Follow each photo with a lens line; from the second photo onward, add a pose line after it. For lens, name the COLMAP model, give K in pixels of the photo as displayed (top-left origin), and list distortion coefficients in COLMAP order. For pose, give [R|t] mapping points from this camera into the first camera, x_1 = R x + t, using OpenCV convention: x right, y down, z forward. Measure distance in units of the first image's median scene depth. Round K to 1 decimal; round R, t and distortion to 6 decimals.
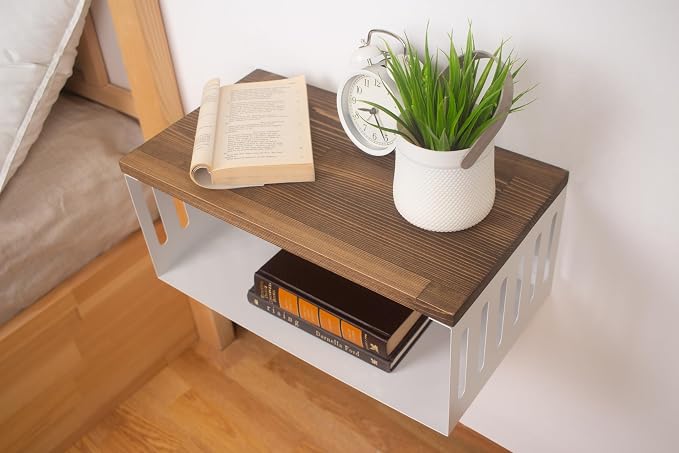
lens RADIAL K [[772.4, 0, 347.7], [0, 772.4, 226.9], [0, 0, 1]] dist [-0.010843, 0.000000]
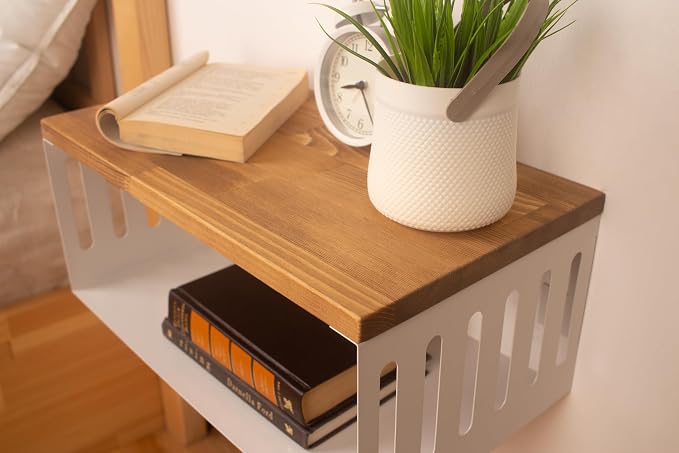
lens RADIAL K [[772.4, 0, 336.9], [0, 772.4, 229.8], [0, 0, 1]] dist [-0.010843, 0.000000]
pose [[0.975137, 0.150905, -0.162281, 0.153659], [-0.183483, 0.960459, -0.209408, 0.132924], [0.124264, 0.233977, 0.964268, 0.282625]]
